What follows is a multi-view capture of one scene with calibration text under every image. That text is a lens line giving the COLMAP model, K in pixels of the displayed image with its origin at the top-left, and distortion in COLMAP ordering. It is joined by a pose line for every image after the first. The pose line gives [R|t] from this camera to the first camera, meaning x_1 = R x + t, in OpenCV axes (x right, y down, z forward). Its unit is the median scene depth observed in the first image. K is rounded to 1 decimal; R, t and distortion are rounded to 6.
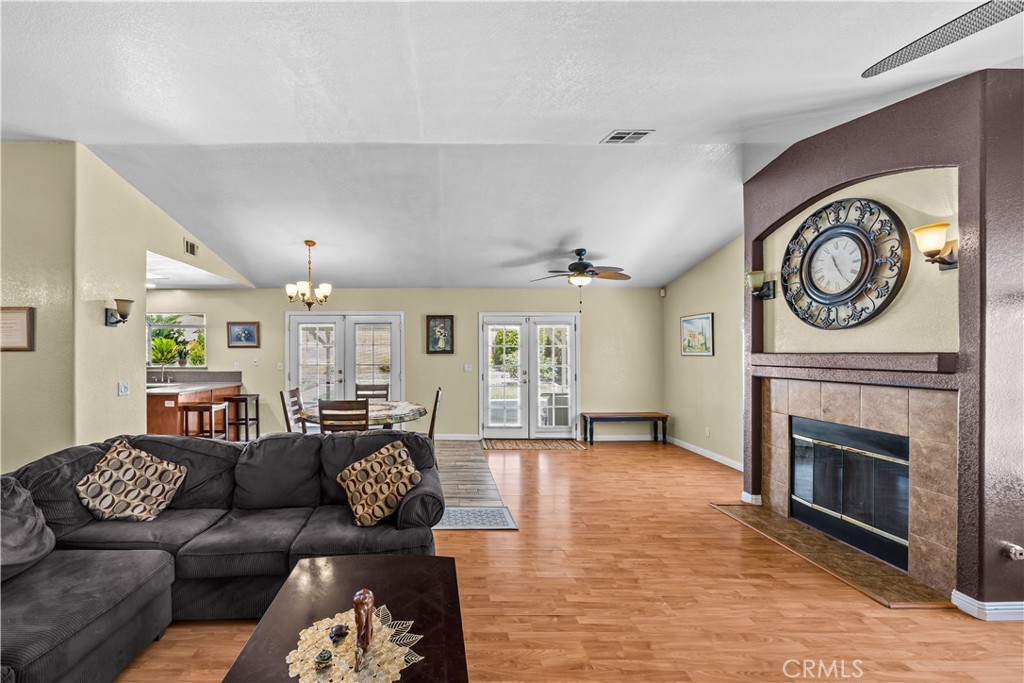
lens RADIAL K [[415.3, 0, 441.8], [0, 415.3, 348.5], [0, 0, 1]] dist [-0.001204, -0.000278]
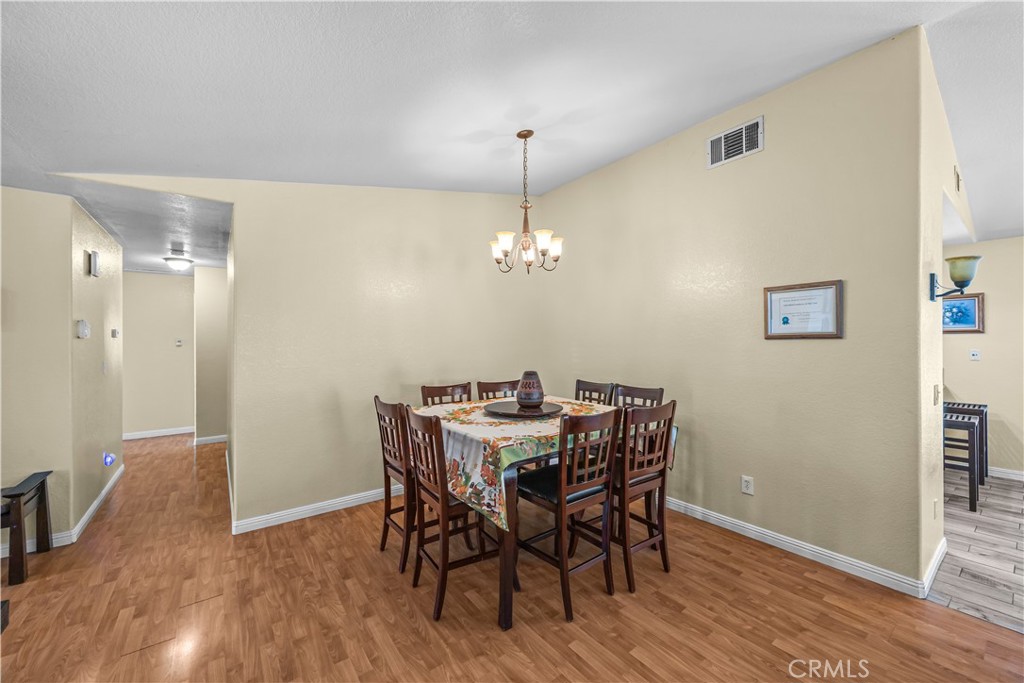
lens RADIAL K [[393.2, 0, 523.7], [0, 393.2, 344.4], [0, 0, 1]] dist [-0.001902, -0.000270]
pose [[0.608166, 0.003669, -0.793801, -0.656020], [0.009777, 0.999879, 0.012113, 0.002627], [0.793749, -0.015127, 0.608057, 0.087420]]
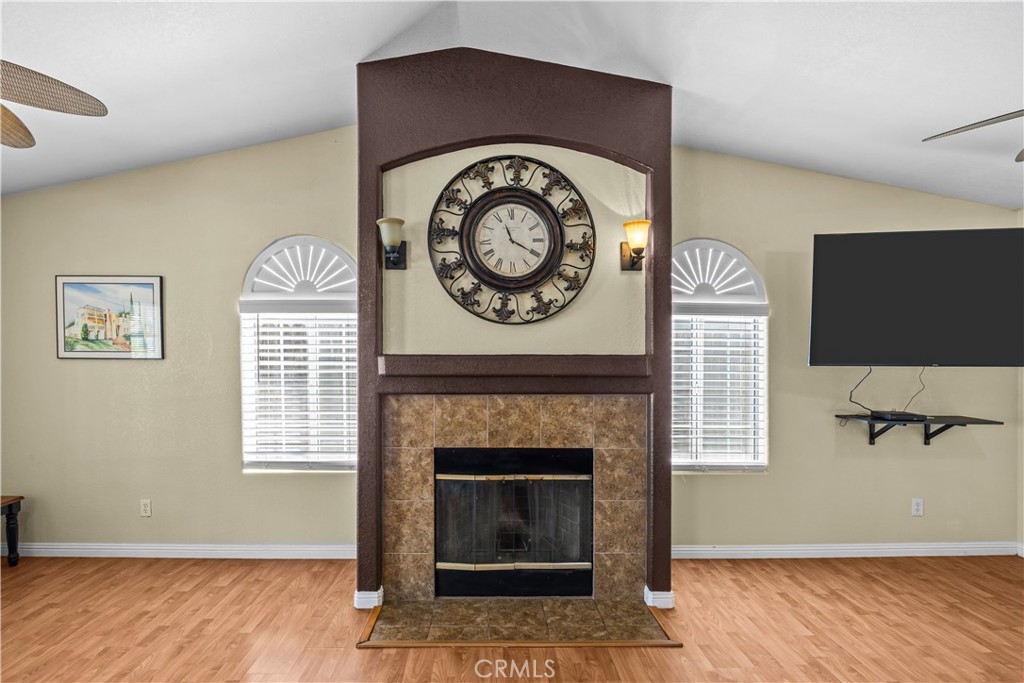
lens RADIAL K [[519.1, 0, 493.0], [0, 519.1, 356.2], [0, 0, 1]] dist [-0.015450, 0.000213]
pose [[-0.017877, -0.006230, 0.999821, -0.000660], [-0.013613, 0.999889, 0.005987, 0.006191], [-0.999748, -0.013503, -0.017960, 0.820651]]
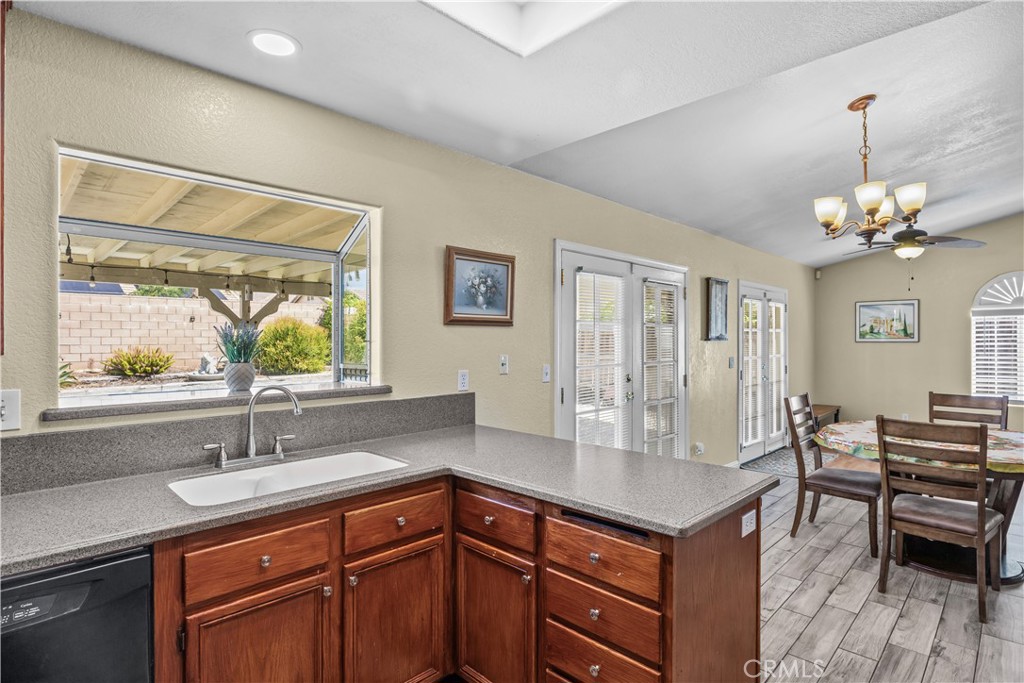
lens RADIAL K [[525.2, 0, 505.1], [0, 525.2, 343.5], [0, 0, 1]] dist [-0.008888, 0.001380]
pose [[0.704772, -0.005657, 0.709411, -1.315447], [-0.003983, 0.999921, 0.011930, 0.014026], [-0.709422, -0.011234, 0.704694, 1.125241]]
